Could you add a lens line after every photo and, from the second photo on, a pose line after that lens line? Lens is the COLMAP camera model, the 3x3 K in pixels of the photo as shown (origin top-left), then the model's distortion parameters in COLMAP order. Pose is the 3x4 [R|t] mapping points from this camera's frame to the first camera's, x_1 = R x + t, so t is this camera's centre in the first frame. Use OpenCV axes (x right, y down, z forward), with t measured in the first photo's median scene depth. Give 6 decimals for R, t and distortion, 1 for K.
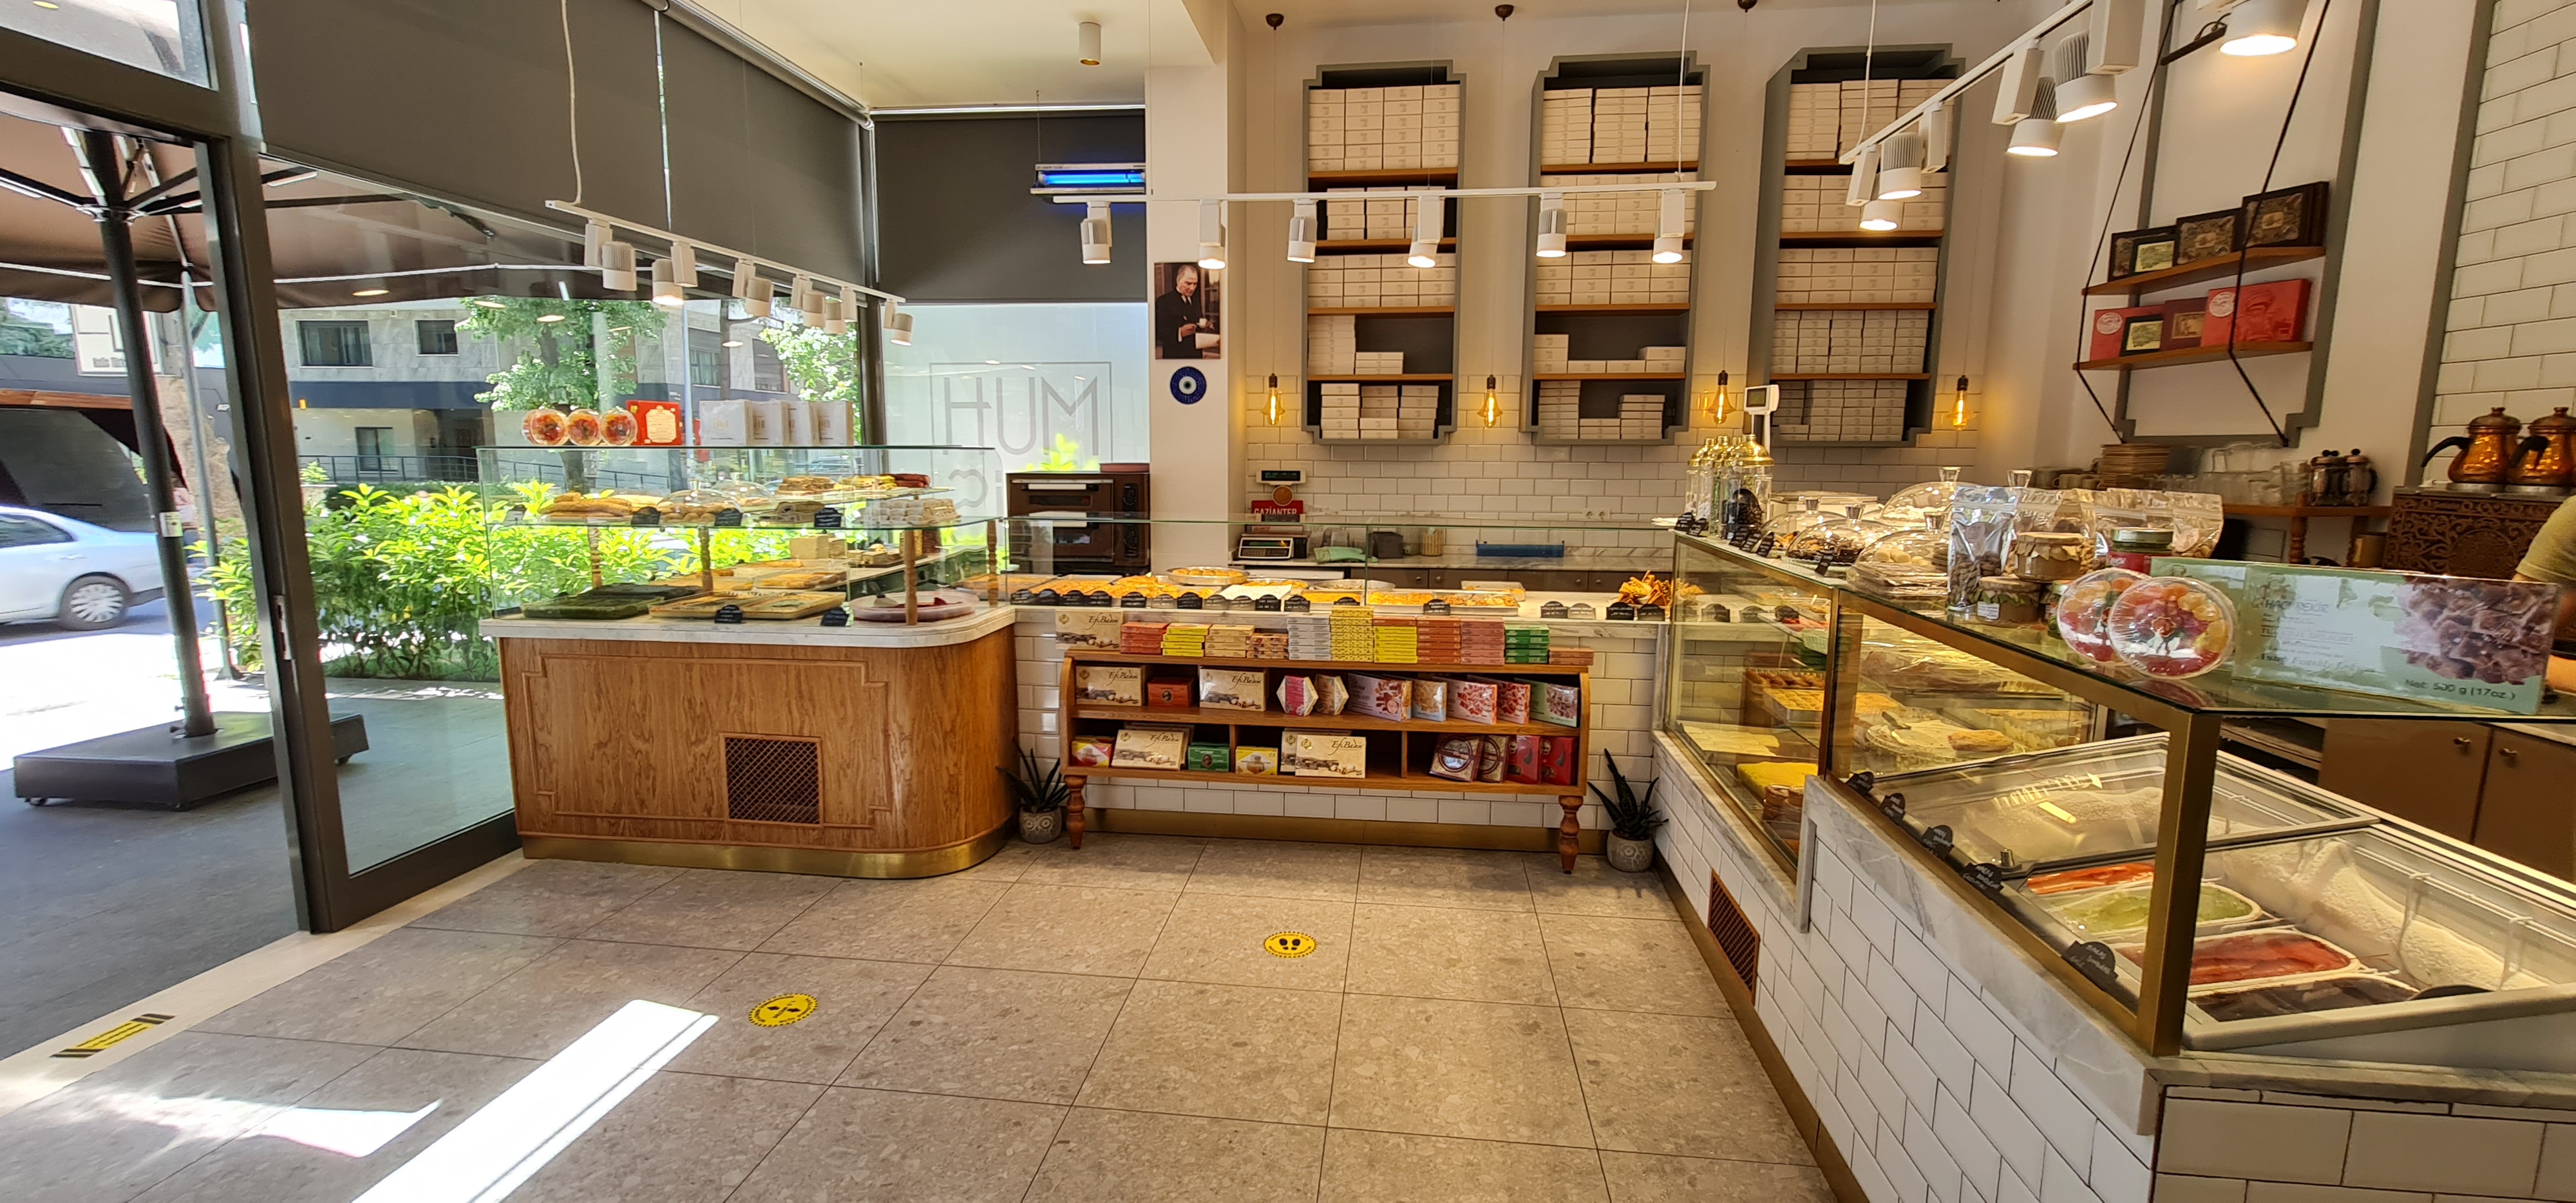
lens RADIAL K [[1059.8, 0, 1275.5], [0, 1059.8, 595.9], [0, 0, 1]] dist [0.000074, 0.000346]
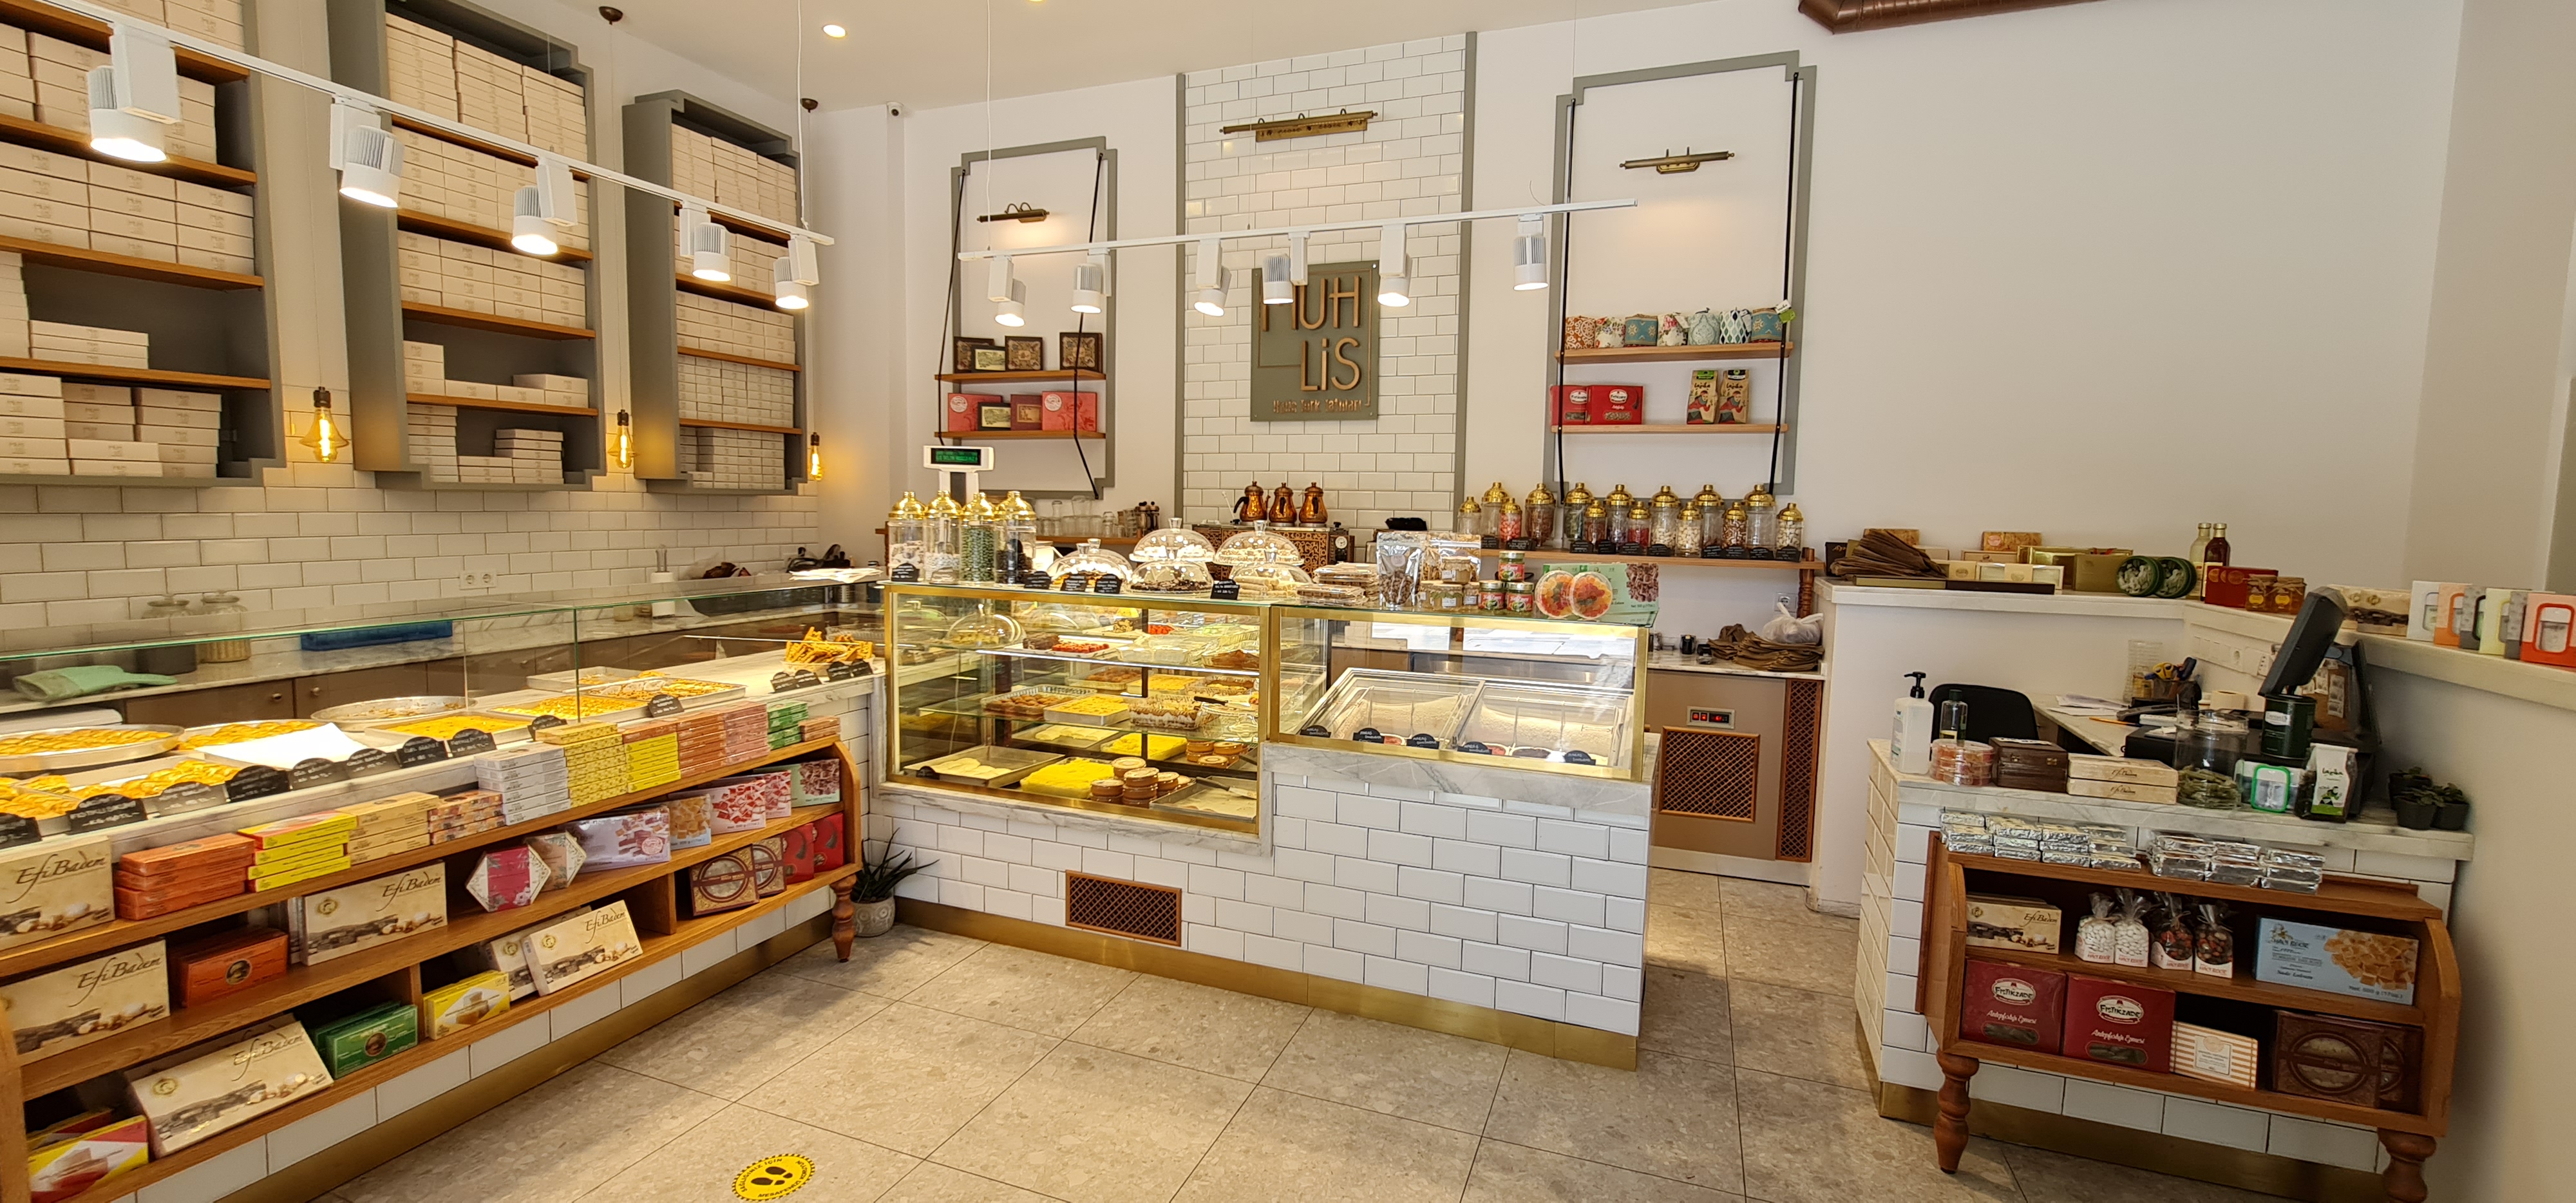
lens RADIAL K [[1059.8, 0, 1275.5], [0, 1059.8, 595.9], [0, 0, 1]] dist [0.000074, 0.000346]
pose [[0.241365, -0.087501, 0.966482, -0.433634], [0.121977, 0.990764, 0.059238, -0.053280], [-0.962738, 0.103590, 0.249809, 0.331619]]
